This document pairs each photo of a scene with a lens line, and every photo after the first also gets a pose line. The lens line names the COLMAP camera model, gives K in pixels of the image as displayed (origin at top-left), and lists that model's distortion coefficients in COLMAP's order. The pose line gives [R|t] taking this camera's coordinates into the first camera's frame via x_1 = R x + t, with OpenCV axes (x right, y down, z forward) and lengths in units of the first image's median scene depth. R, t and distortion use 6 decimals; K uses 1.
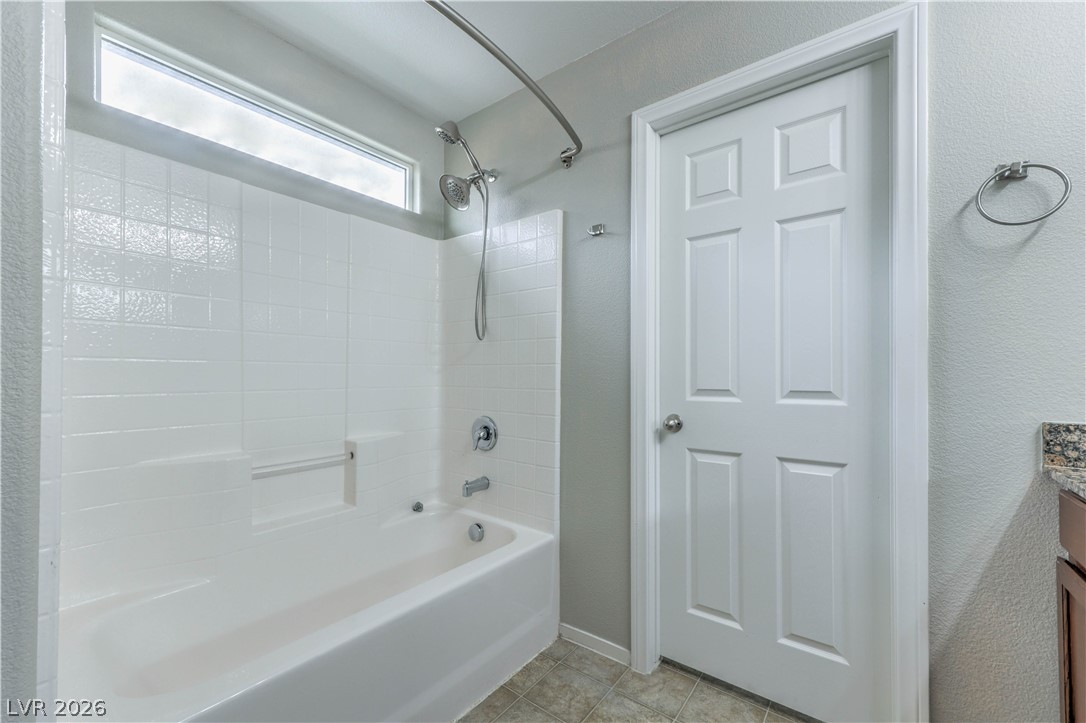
lens RADIAL K [[439.4, 0, 539.9], [0, 439.4, 371.0], [0, 0, 1]] dist [0.006888, 0.000439]
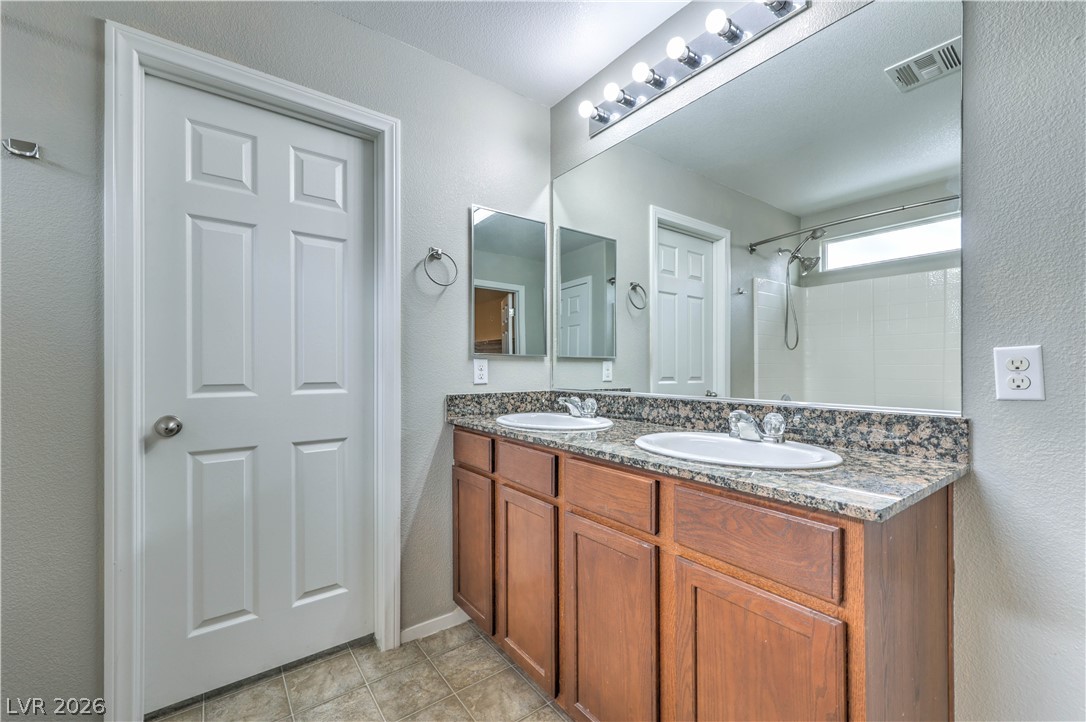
lens RADIAL K [[439.4, 0, 539.1], [0, 439.4, 364.4], [0, 0, 1]] dist [0.006888, 0.000439]
pose [[0.274877, 0.007052, 0.961454, -0.344121], [-0.009361, 0.999945, -0.004658, -0.003560], [-0.961434, -0.007720, 0.274928, 0.087576]]
